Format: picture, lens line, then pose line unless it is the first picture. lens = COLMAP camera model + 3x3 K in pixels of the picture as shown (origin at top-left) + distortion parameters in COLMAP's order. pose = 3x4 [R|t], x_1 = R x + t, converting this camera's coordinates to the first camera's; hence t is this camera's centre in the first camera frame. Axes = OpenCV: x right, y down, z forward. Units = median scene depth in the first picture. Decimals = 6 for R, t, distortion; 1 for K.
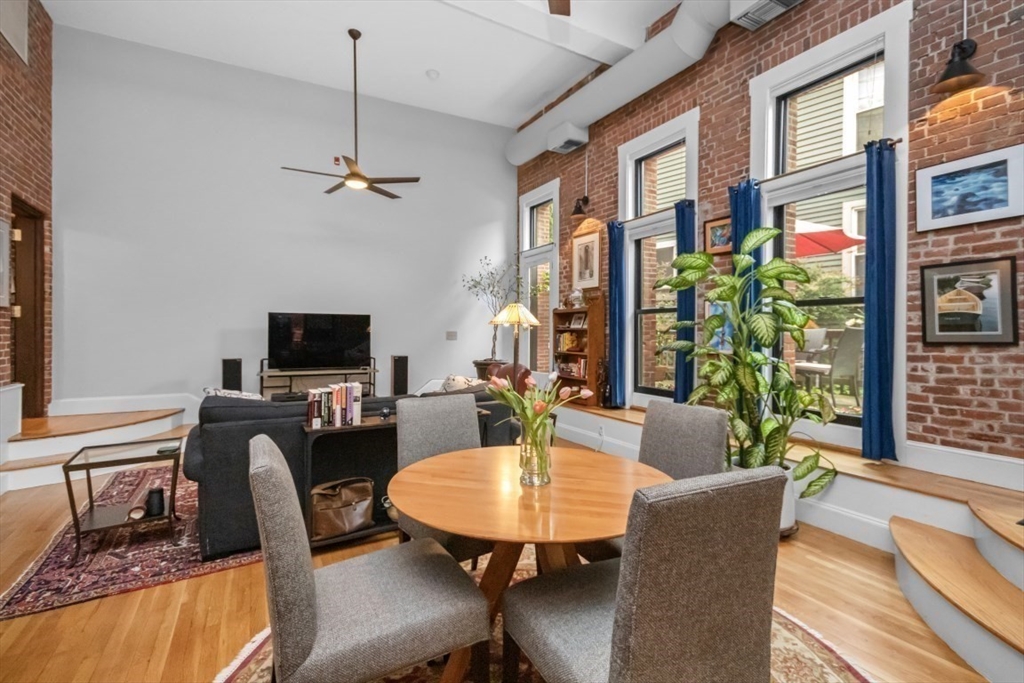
lens RADIAL K [[470.1, 0, 514.1], [0, 470.1, 335.5], [0, 0, 1]] dist [0.035287, -0.012388]
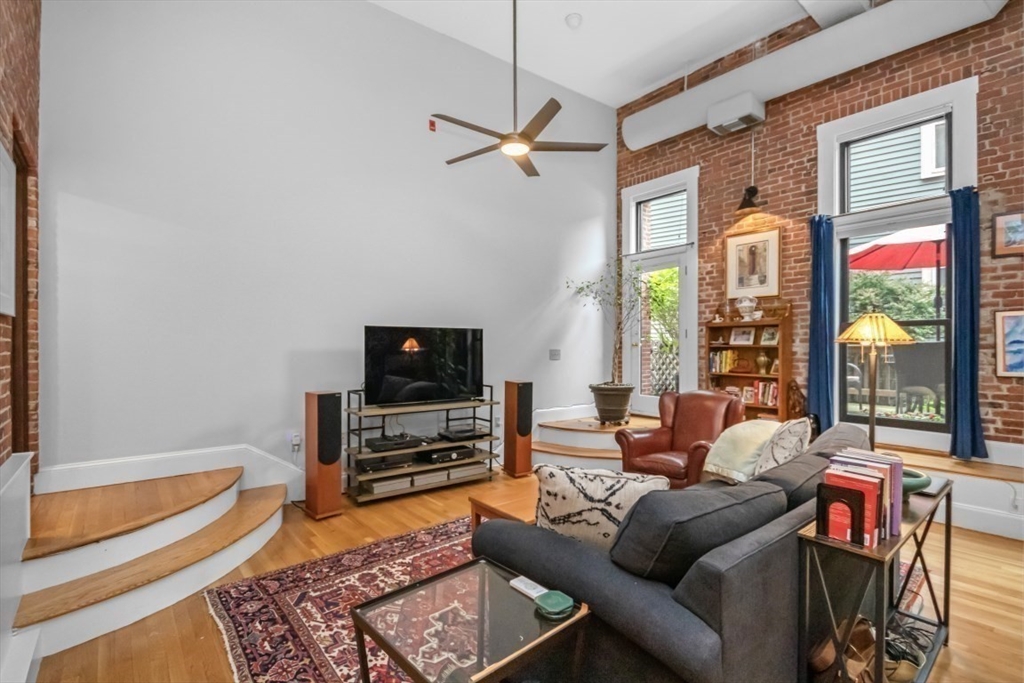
lens RADIAL K [[463.8, 0, 503.3], [0, 463.8, 348.8], [0, 0, 1]] dist [0.030996, -0.016498]
pose [[0.983660, -0.008132, 0.179852, -0.472446], [0.008143, 0.999967, 0.000680, -0.014189], [-0.179852, 0.000795, 0.983693, 0.291980]]
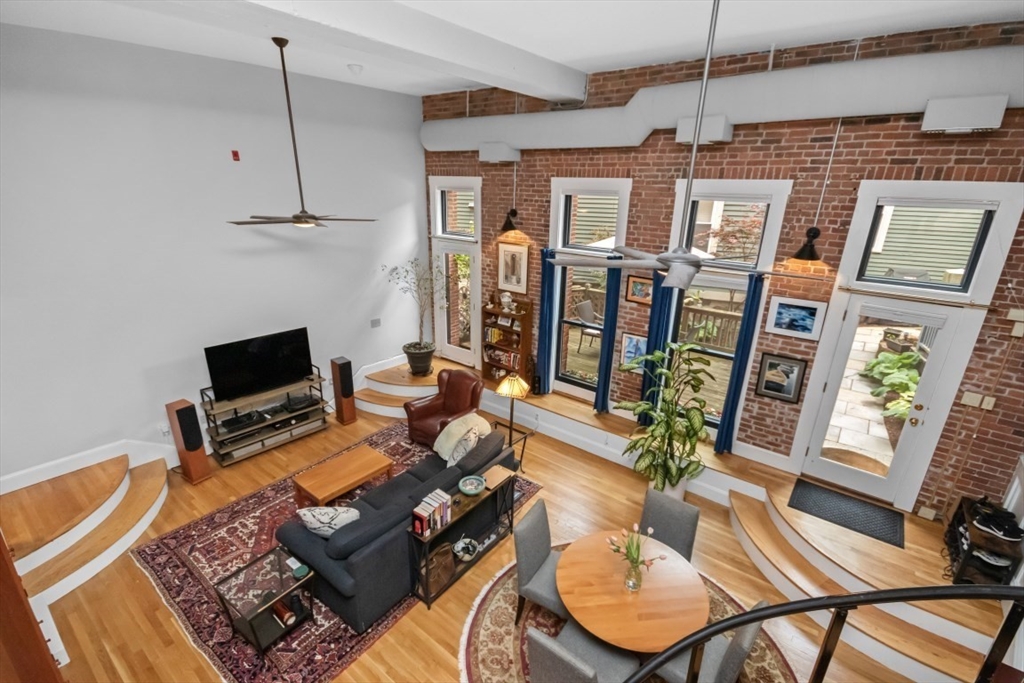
lens RADIAL K [[478.6, 0, 507.7], [0, 478.6, 351.1], [0, 0, 1]] dist [0.003548, 0.000093]
pose [[0.922376, -0.126155, 0.365112, -0.333788], [-0.012029, 0.935331, 0.353569, -0.414320], [-0.386105, -0.330516, 0.861210, -0.056701]]
